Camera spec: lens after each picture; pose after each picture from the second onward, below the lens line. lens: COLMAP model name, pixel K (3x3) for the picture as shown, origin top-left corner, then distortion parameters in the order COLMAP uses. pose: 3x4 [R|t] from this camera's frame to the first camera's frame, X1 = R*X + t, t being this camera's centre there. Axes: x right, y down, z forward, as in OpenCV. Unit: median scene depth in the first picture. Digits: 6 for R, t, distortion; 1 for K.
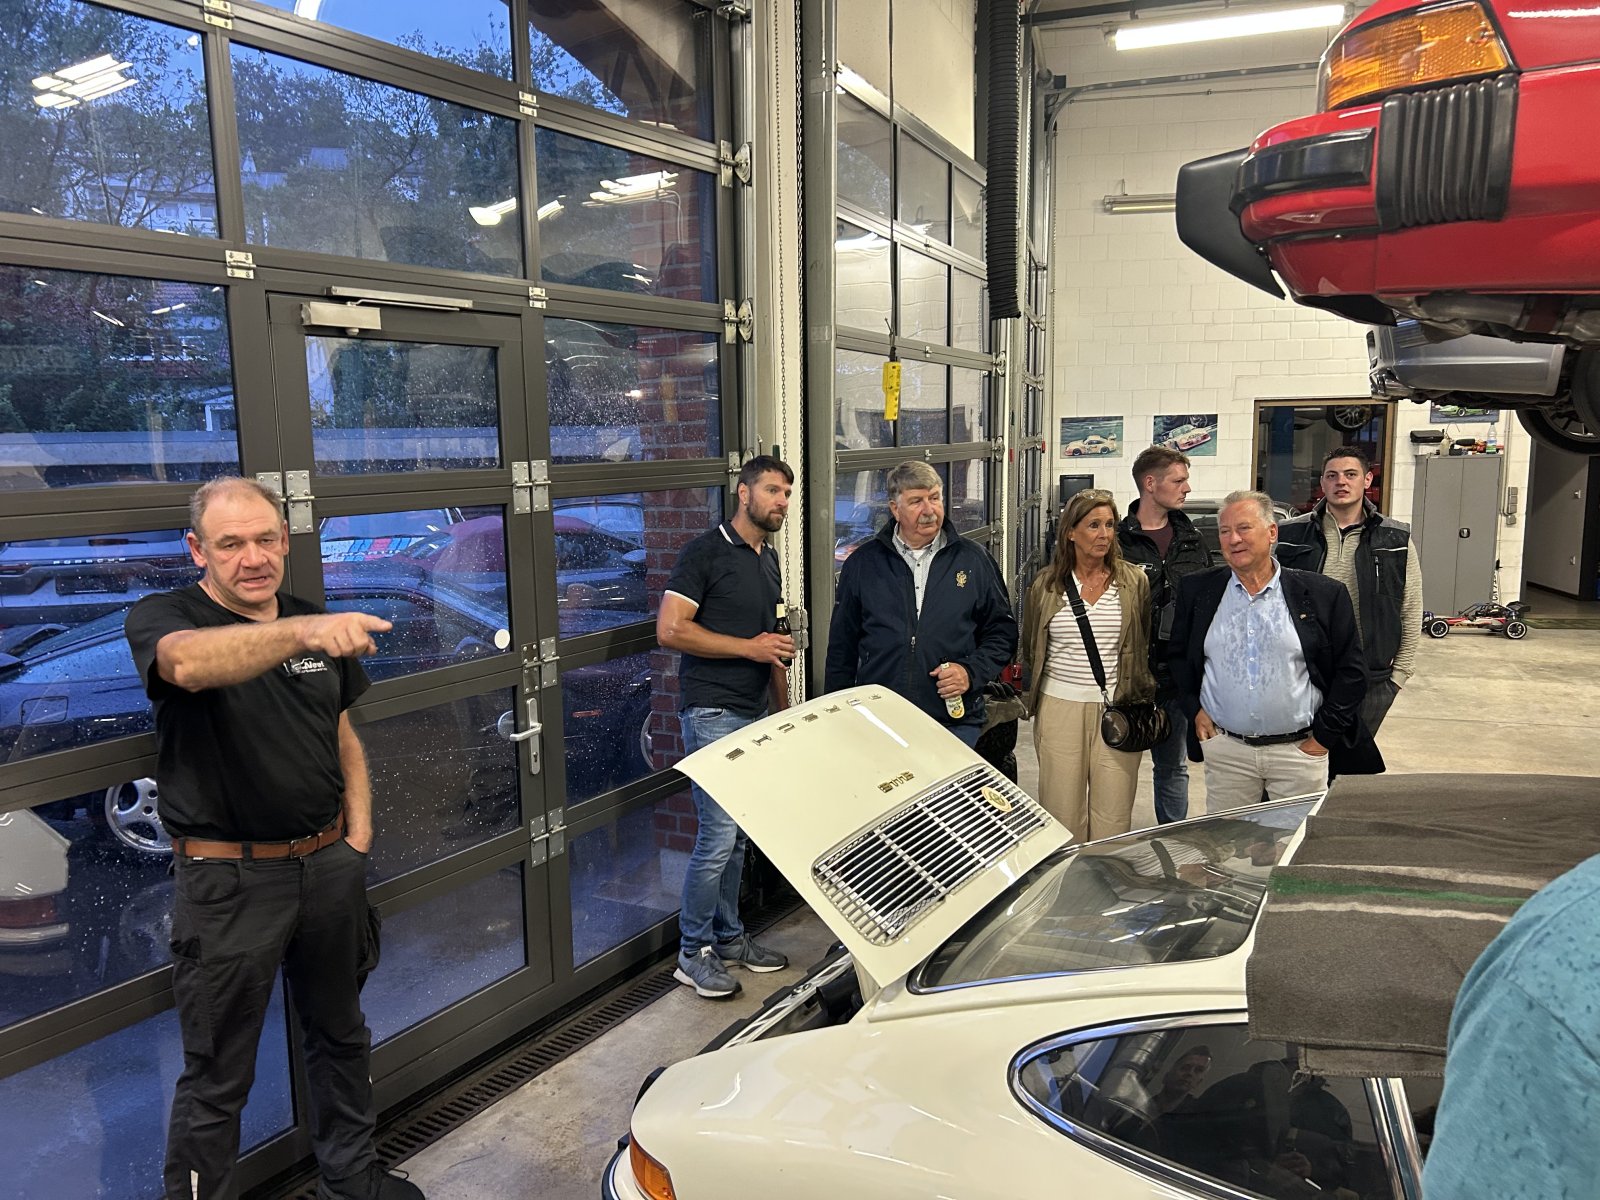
lens RADIAL K [[1214.7, 0, 800.0], [0, 1214.7, 600.0], [0, 0, 1]] dist [0.013492, 0.005609]
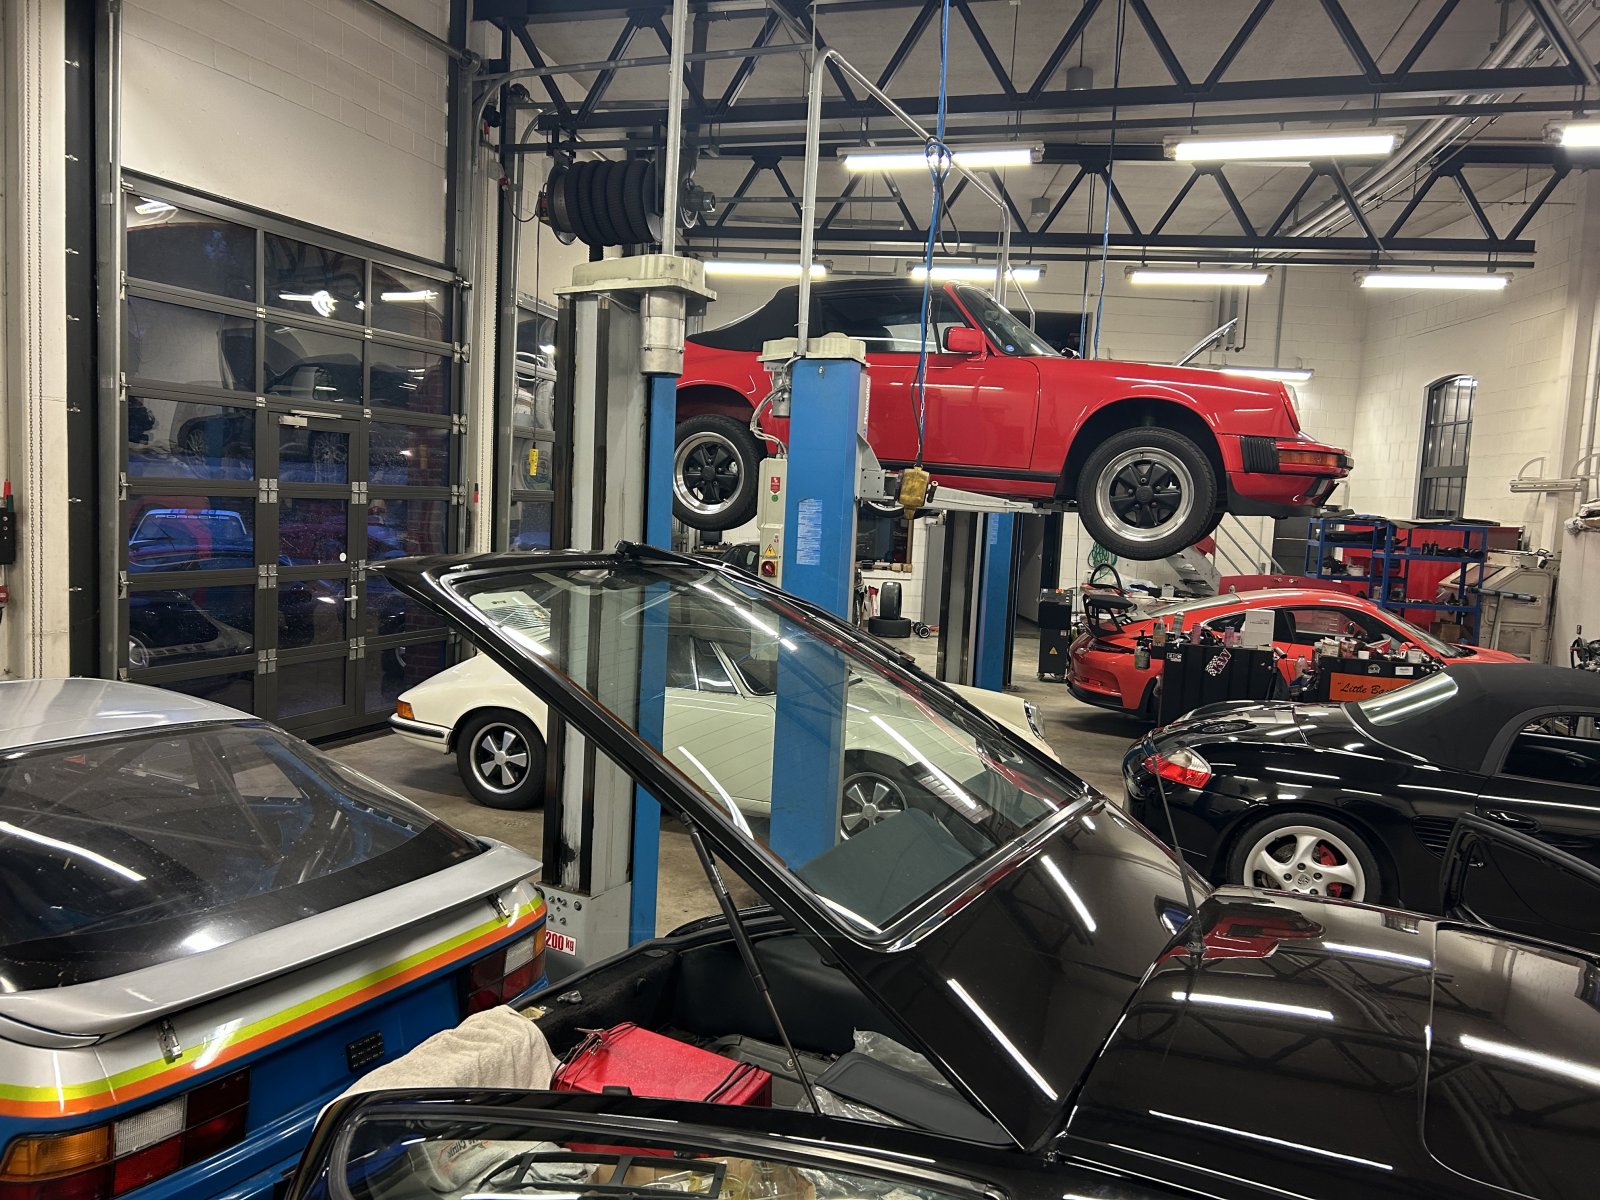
lens RADIAL K [[1214.7, 0, 800.0], [0, 1214.7, 600.0], [0, 0, 1]] dist [0.013492, 0.005609]
pose [[0.979066, 0.048694, 0.197631, 0.128982], [-0.039680, 0.997995, -0.049319, 0.161853], [-0.199636, 0.040445, 0.979035, -1.211712]]
